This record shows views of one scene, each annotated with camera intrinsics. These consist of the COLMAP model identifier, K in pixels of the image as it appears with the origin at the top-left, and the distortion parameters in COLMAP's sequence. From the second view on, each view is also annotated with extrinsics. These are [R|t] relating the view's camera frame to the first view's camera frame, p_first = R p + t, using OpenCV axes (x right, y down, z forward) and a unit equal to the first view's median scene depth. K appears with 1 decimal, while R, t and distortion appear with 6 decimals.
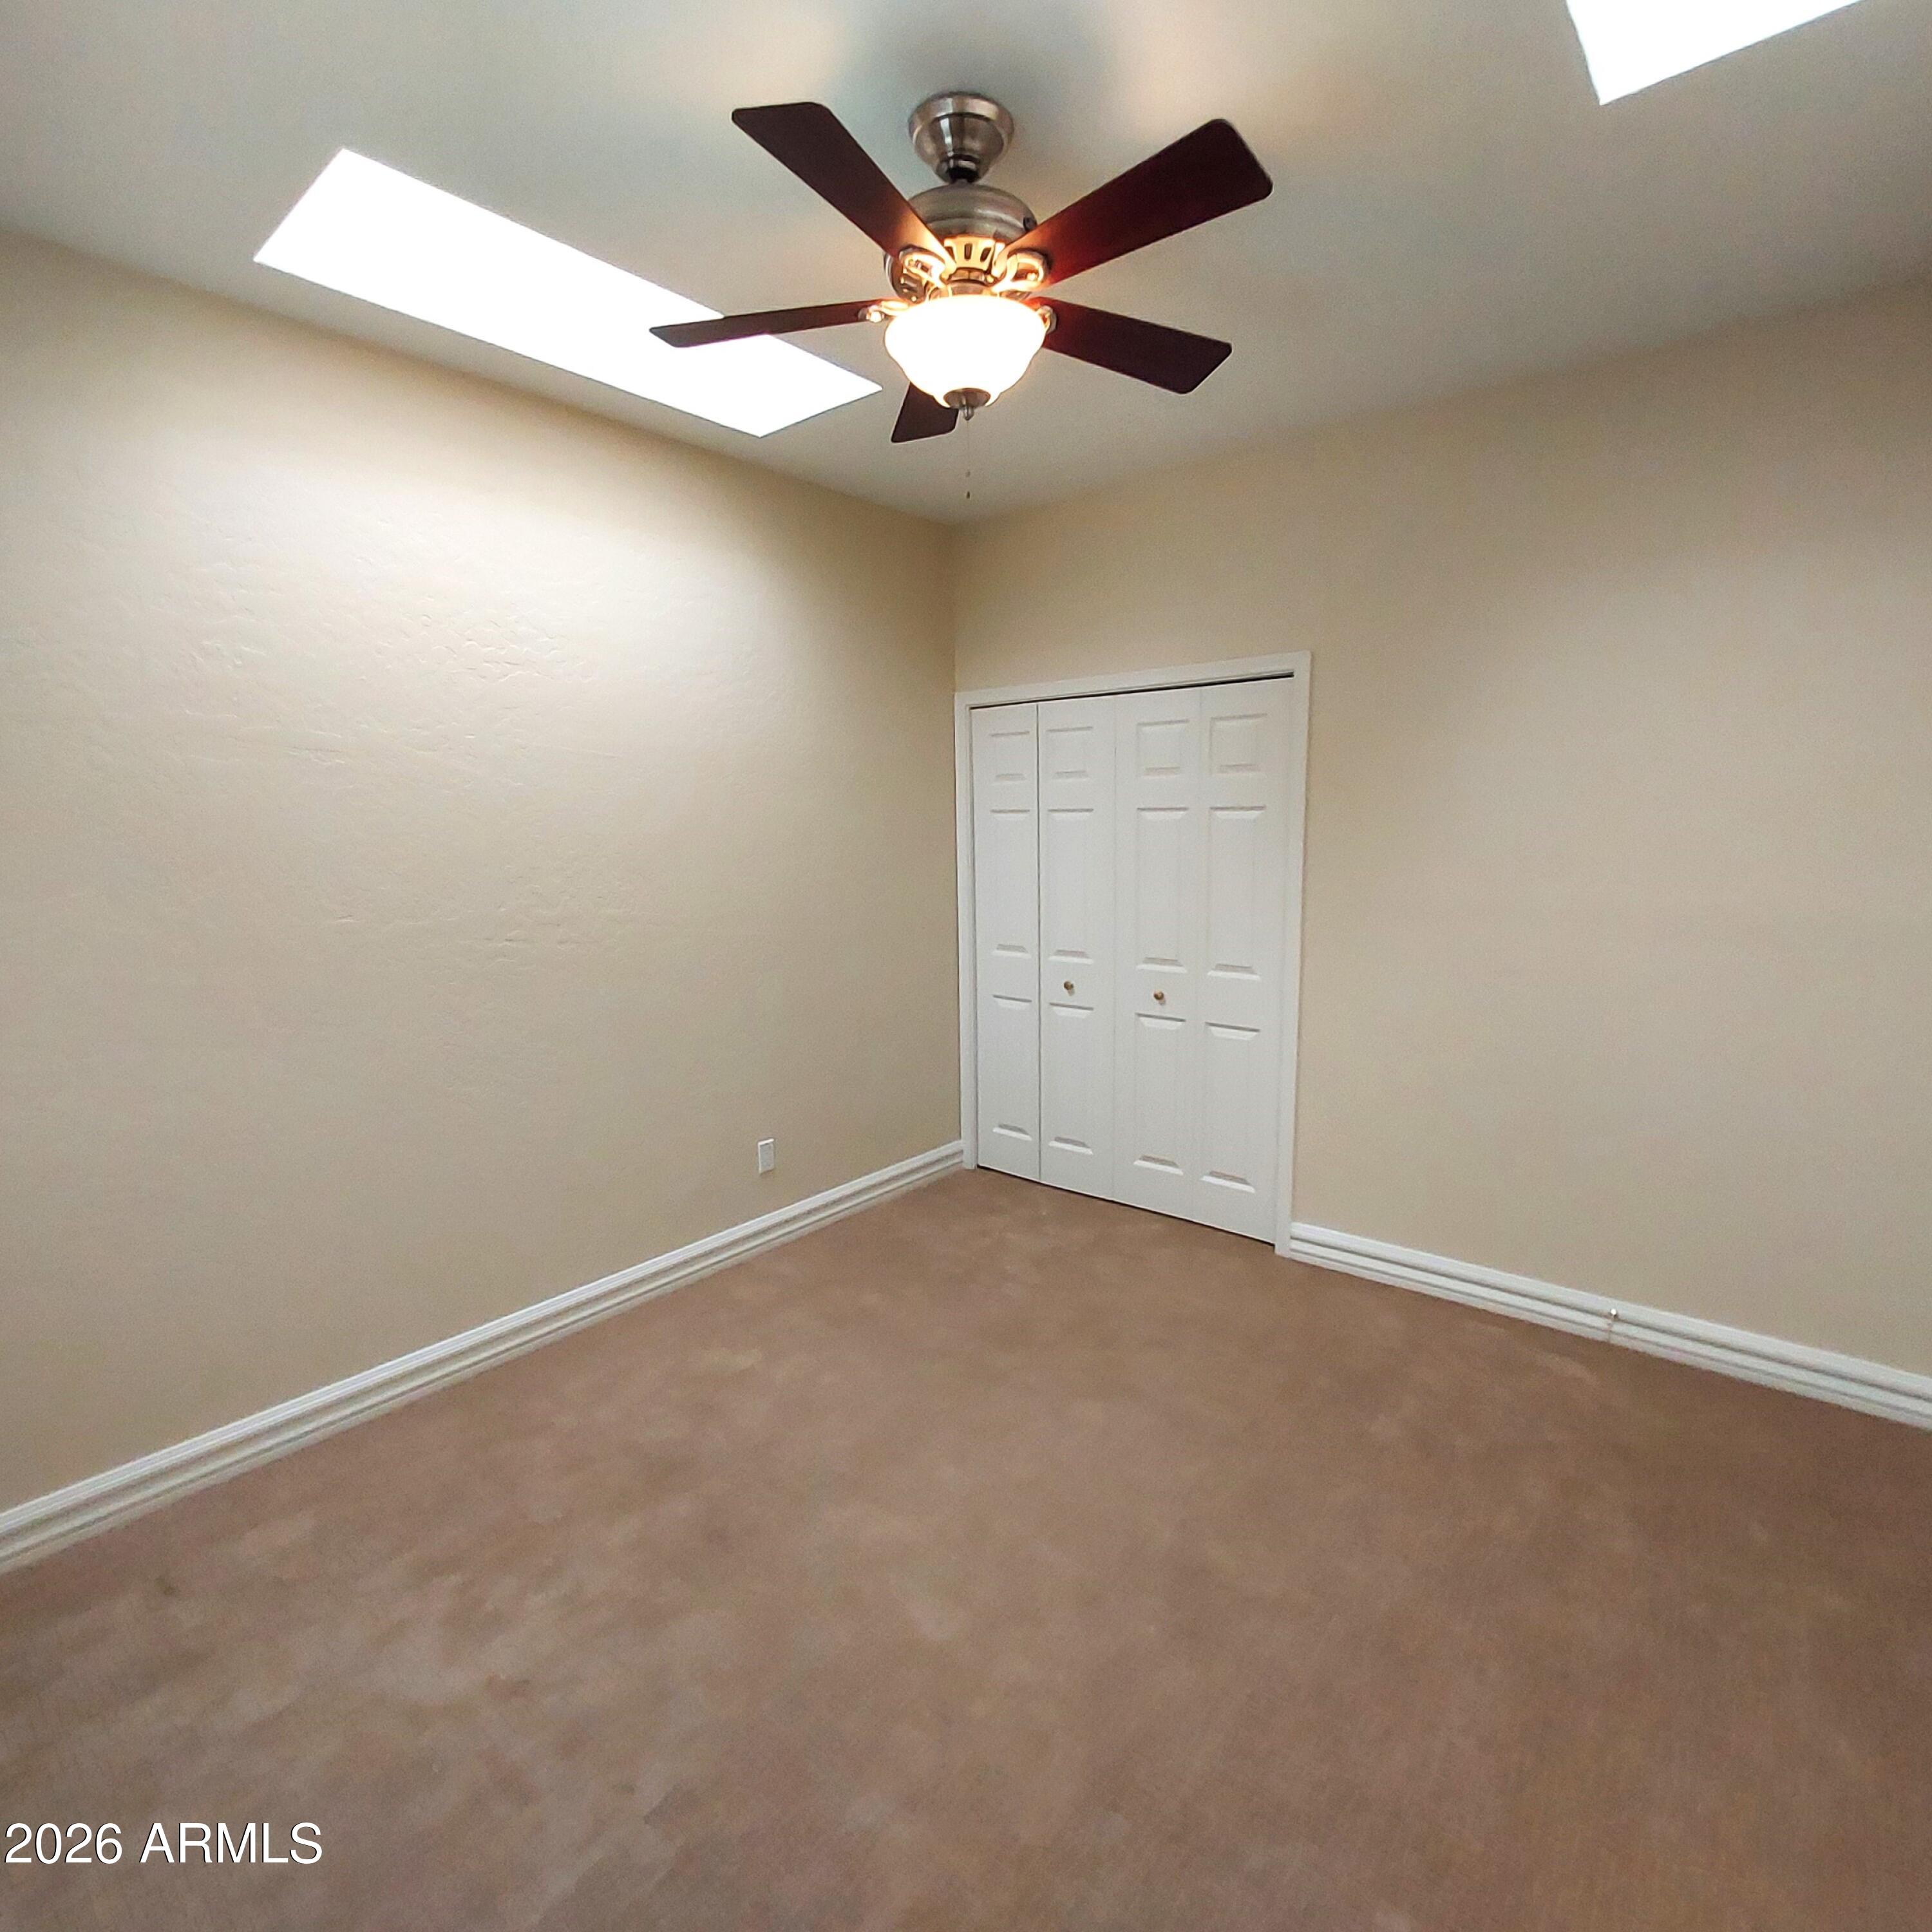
lens RADIAL K [[1015.8, 0, 970.8], [0, 1015.8, 963.1], [0, 0, 1]] dist [-0.013041, 0.001724]
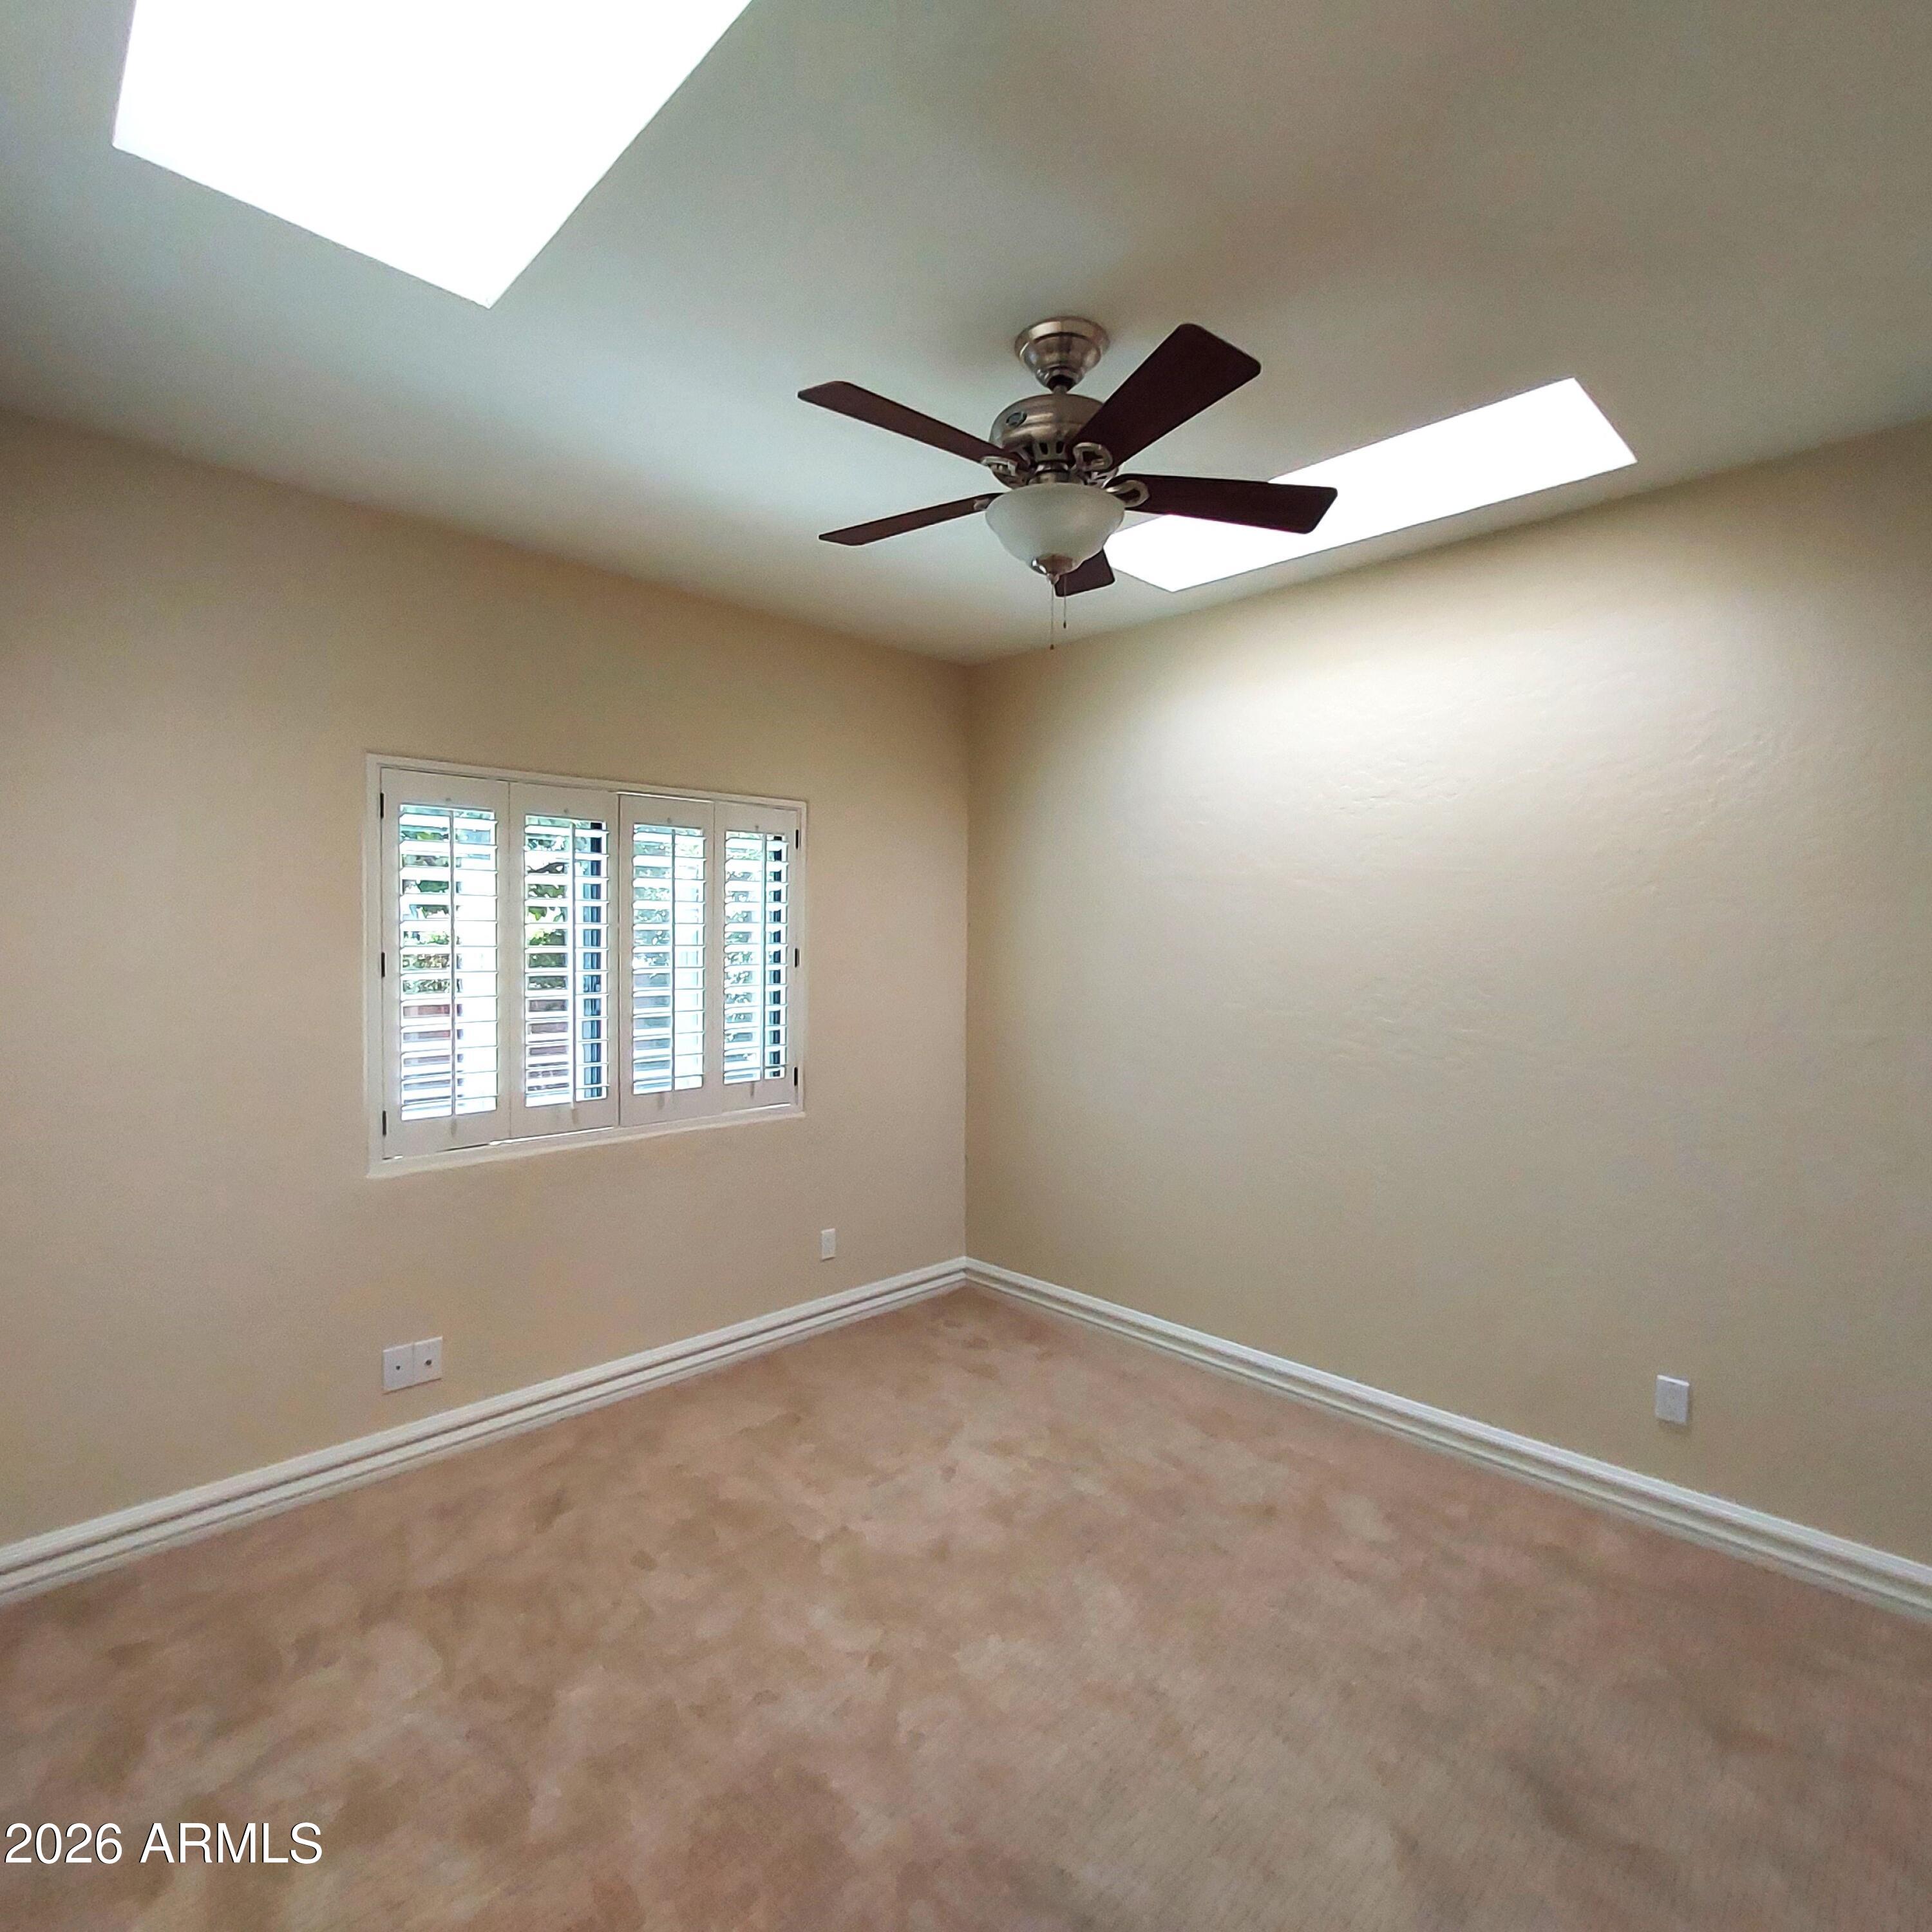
lens RADIAL K [[1015.8, 0, 970.8], [0, 1015.8, 963.1], [0, 0, 1]] dist [-0.013041, 0.001724]
pose [[-0.106518, 0.035389, -0.993681, 0.713822], [-0.152693, 0.986930, 0.051516, -0.100930], [0.982516, 0.157216, -0.099722, 0.687027]]
